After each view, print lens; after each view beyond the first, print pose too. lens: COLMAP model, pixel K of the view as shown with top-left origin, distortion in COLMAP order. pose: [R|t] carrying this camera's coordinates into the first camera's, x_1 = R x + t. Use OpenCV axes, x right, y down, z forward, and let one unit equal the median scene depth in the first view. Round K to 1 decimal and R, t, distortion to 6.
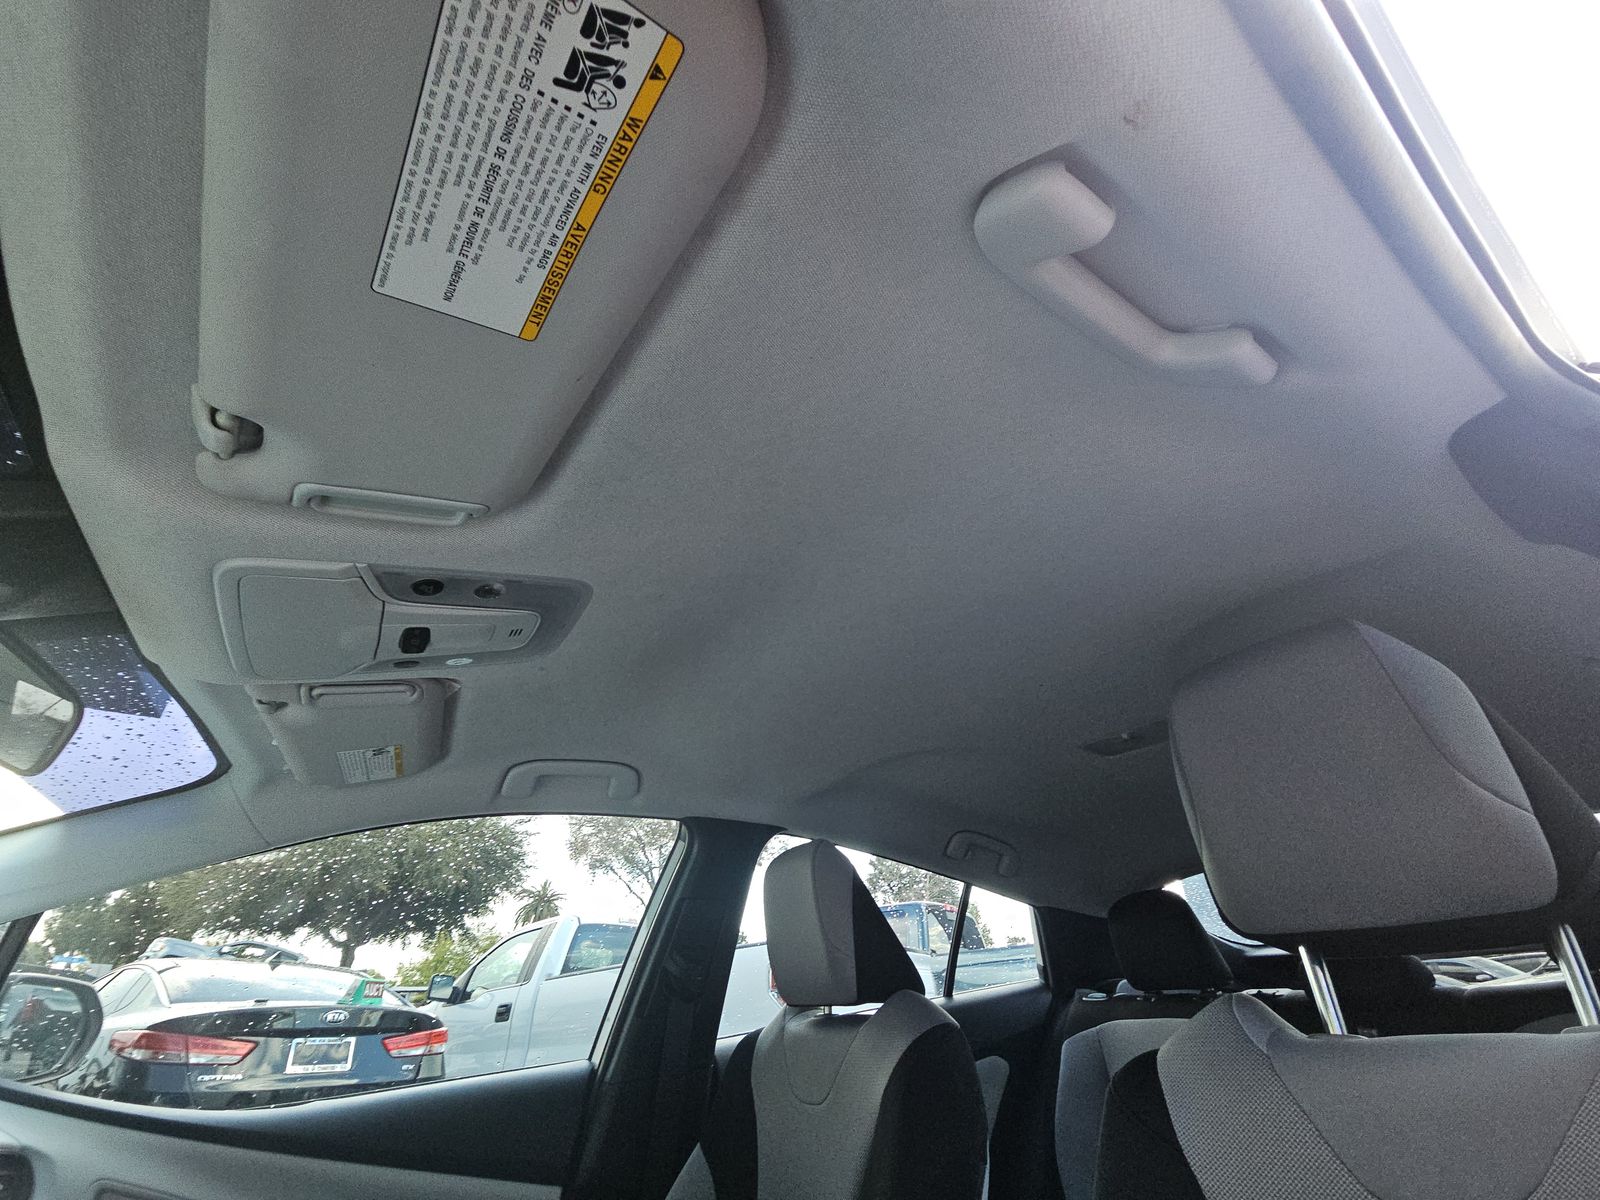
lens RADIAL K [[649.5, 0, 793.8], [0, 649.5, 593.5], [0, 0, 1]] dist [-0.000752, -0.005793]
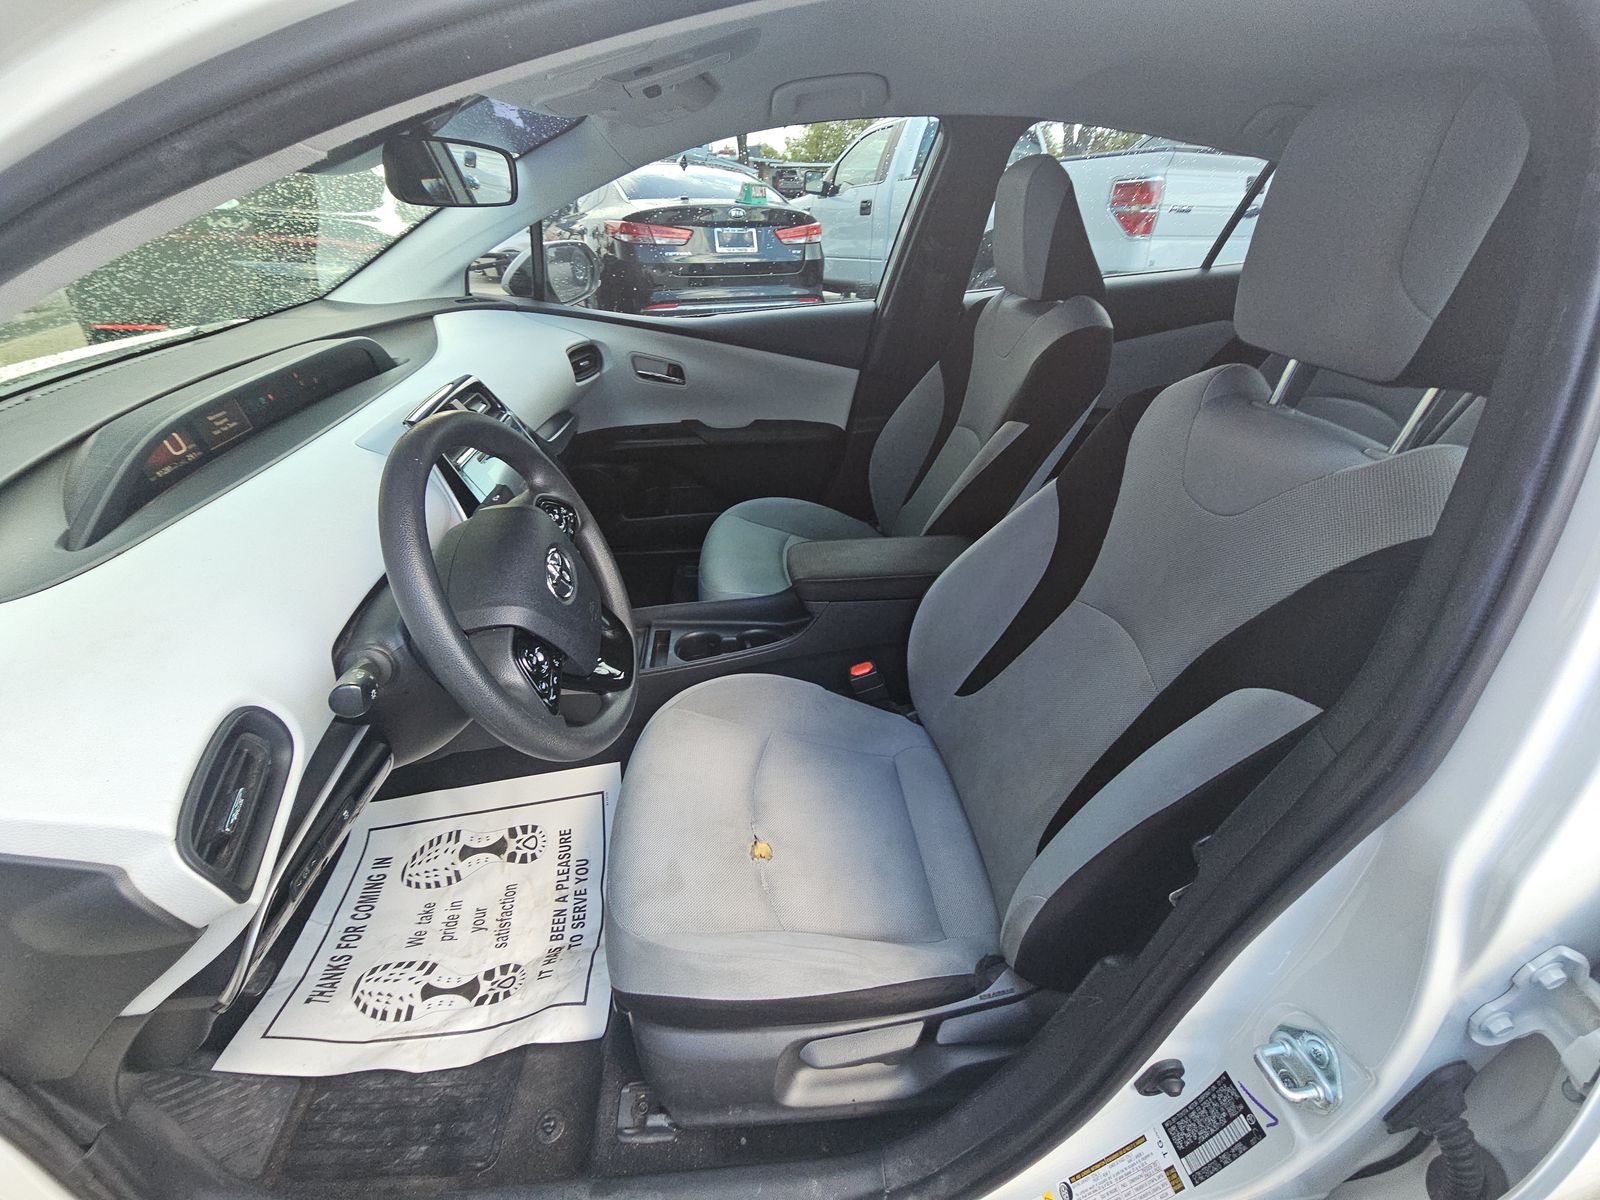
lens RADIAL K [[649.5, 0, 793.8], [0, 649.5, 593.5], [0, 0, 1]] dist [-0.000752, -0.005793]
pose [[0.887938, 0.272890, -0.370266, 0.072751], [0.218620, 0.457862, 0.861724, -0.083227], [0.404686, -0.846105, 0.346894, -0.040238]]
